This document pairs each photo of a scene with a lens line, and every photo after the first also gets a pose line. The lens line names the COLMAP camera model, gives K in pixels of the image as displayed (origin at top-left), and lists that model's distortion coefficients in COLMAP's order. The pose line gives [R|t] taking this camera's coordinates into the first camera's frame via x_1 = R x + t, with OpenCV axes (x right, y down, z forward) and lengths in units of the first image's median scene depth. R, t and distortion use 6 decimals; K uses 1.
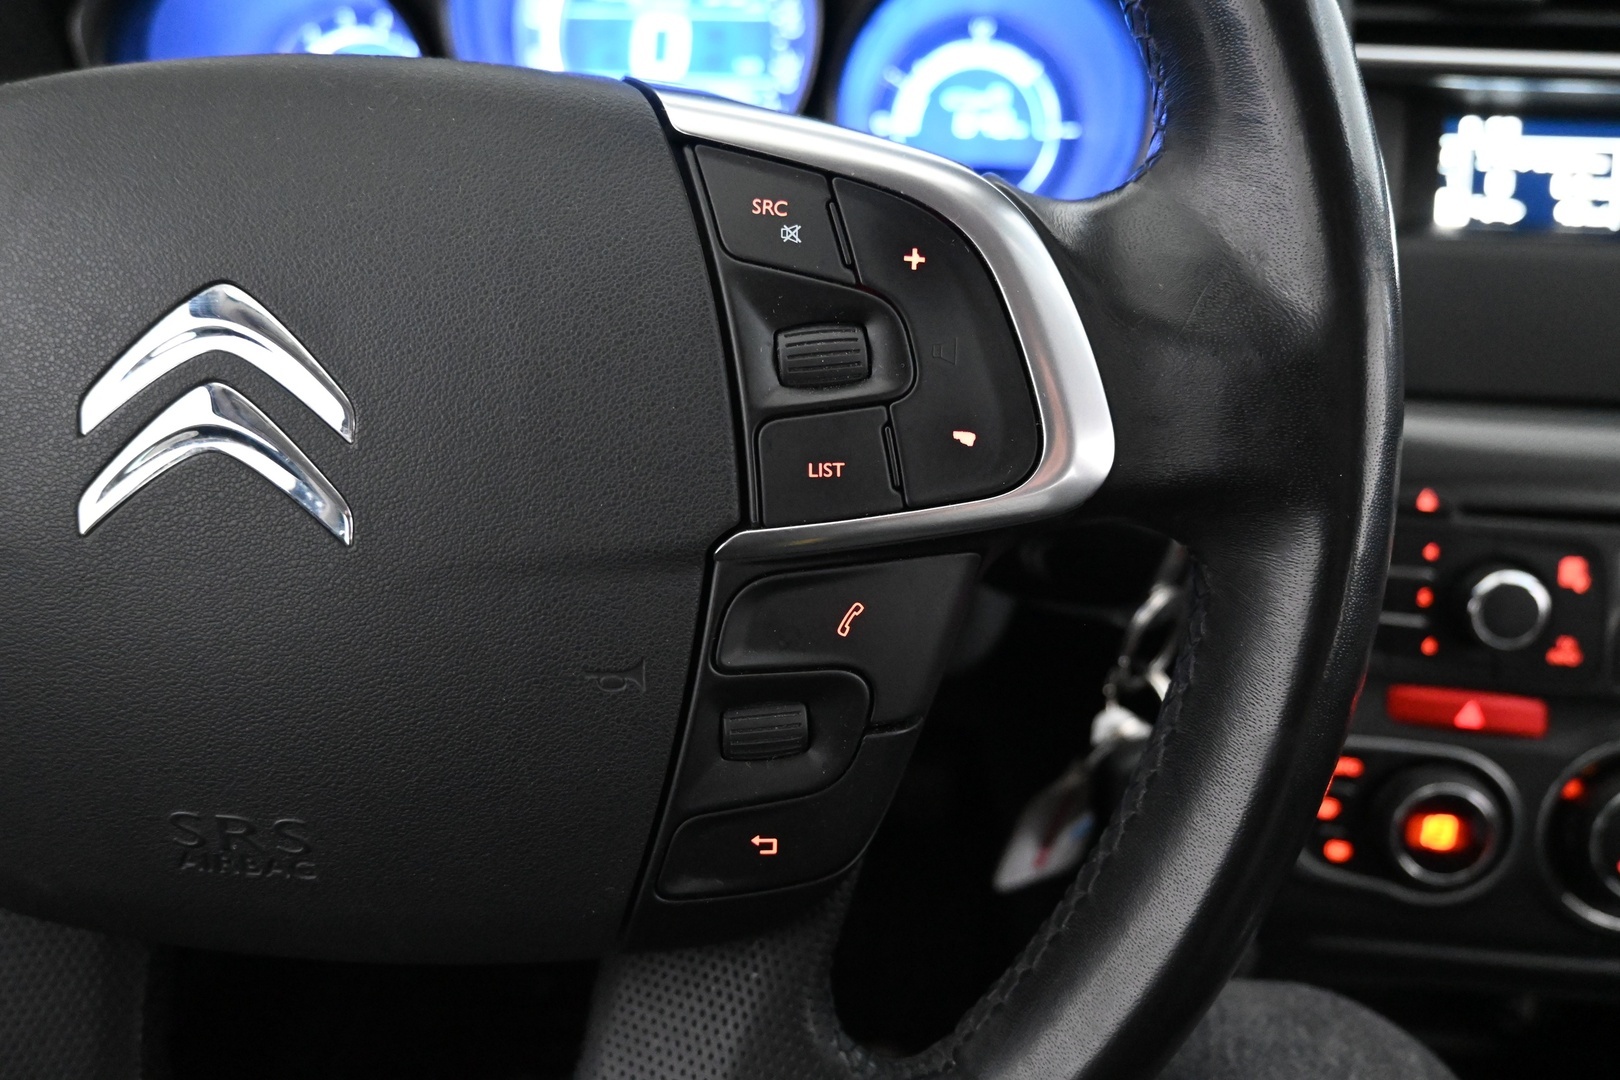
lens RADIAL K [[1188.3, 0, 810.0], [0, 1188.3, 540.0], [0, 0, 1]] dist [-0.008269, -0.004195]
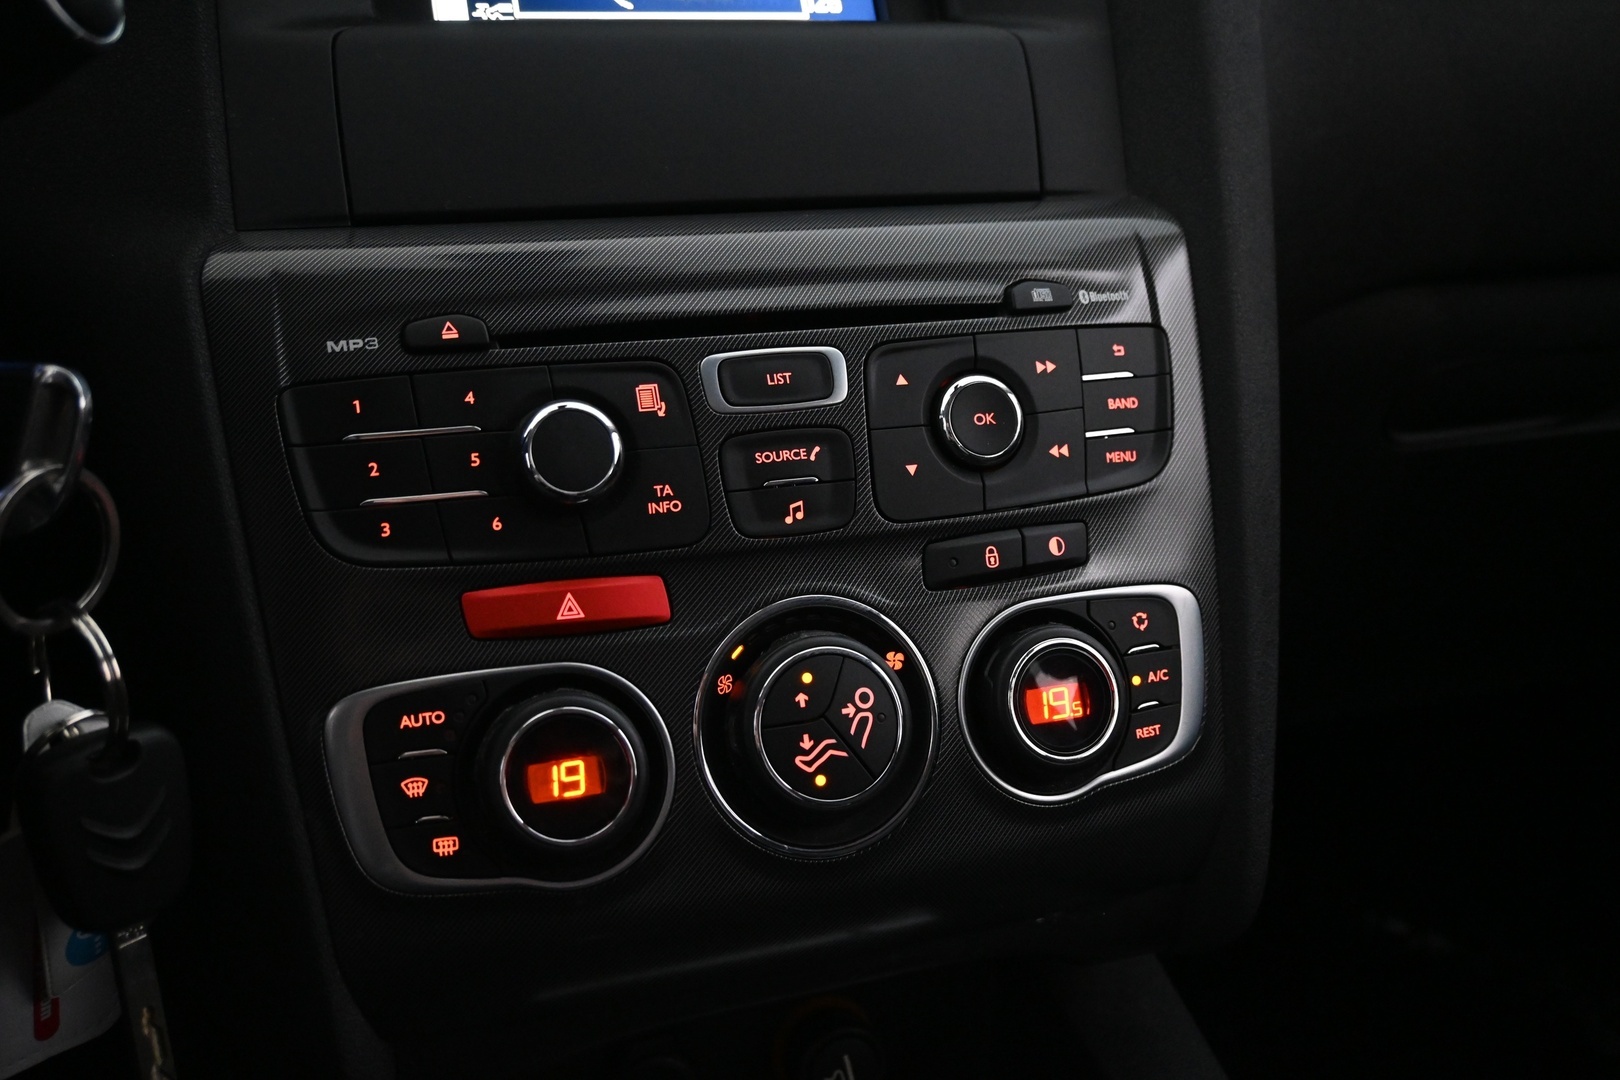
lens RADIAL K [[1614.7, 0, 810.0], [0, 1614.7, 540.0], [0, 0, 1]] dist [0.005075, -0.008062]
pose [[0.893327, -0.141834, 0.426438, 0.468228], [0.226620, 0.961585, -0.154911, 0.510026], [-0.388085, 0.235026, 0.891153, 0.079411]]
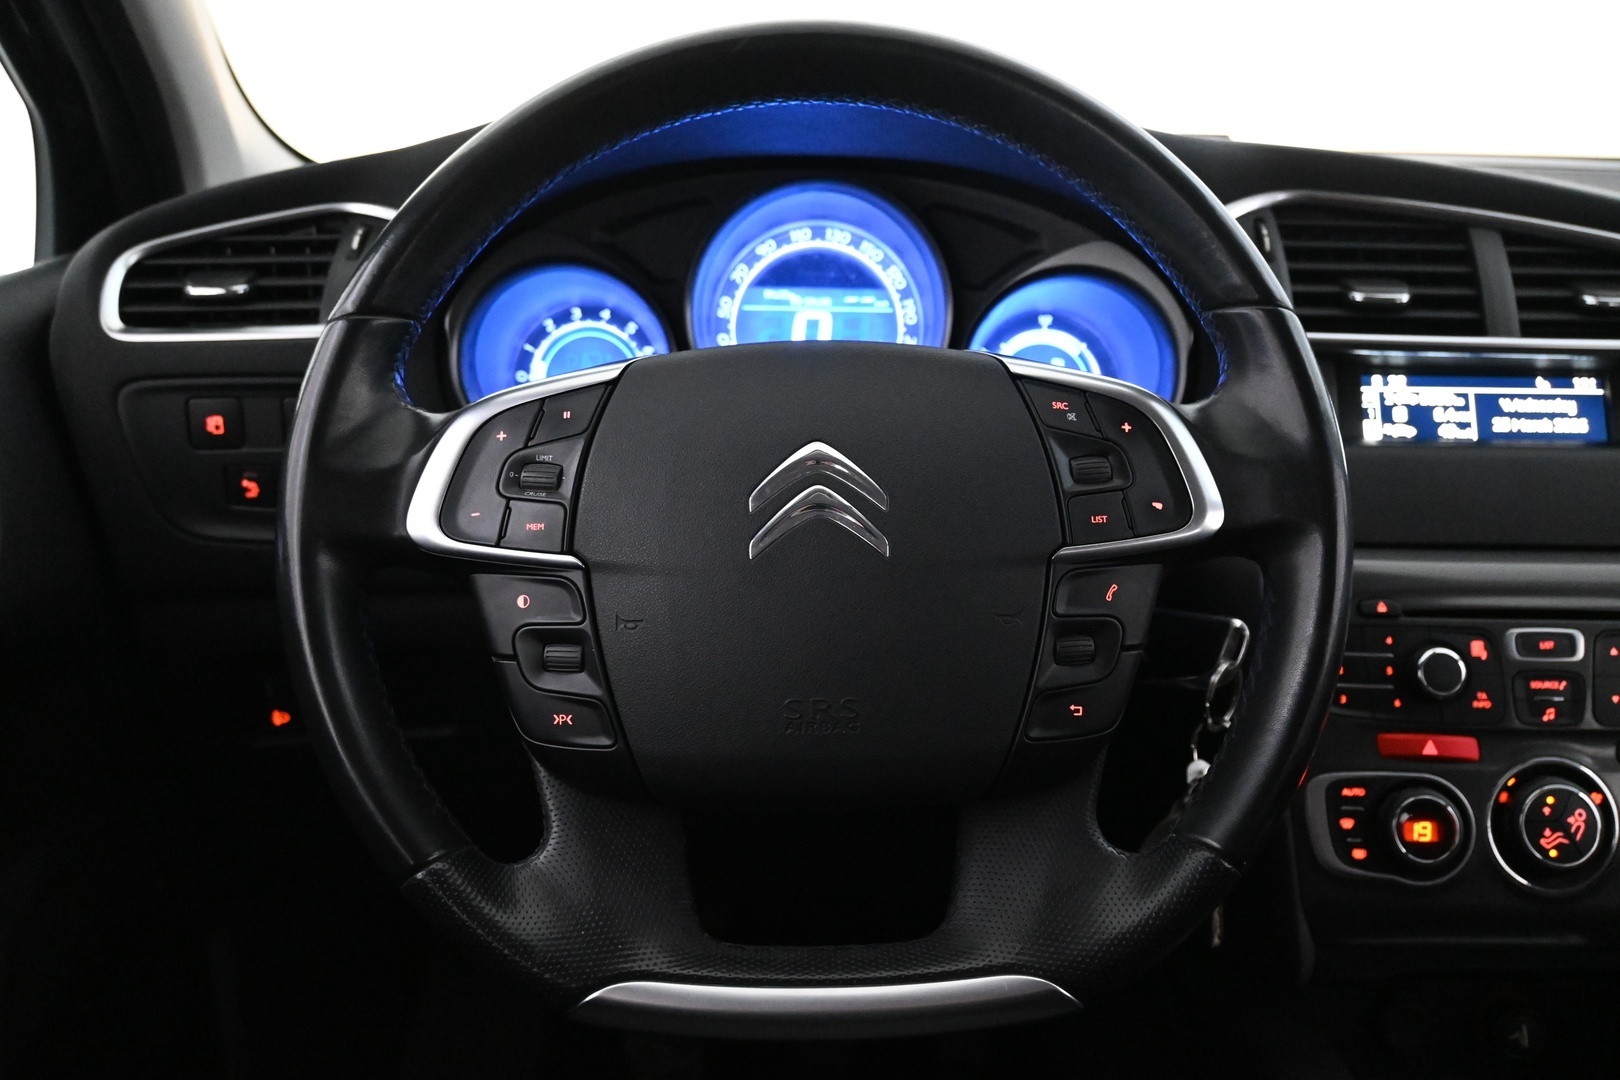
lens RADIAL K [[1614.7, 0, 810.0], [0, 1614.7, 540.0], [0, 0, 1]] dist [0.005075, -0.008062]
pose [[0.992016, -0.020715, 0.124400, -0.806371], [0.052148, 0.965515, -0.255071, 0.644502], [-0.114826, 0.259522, 0.958887, -1.611095]]
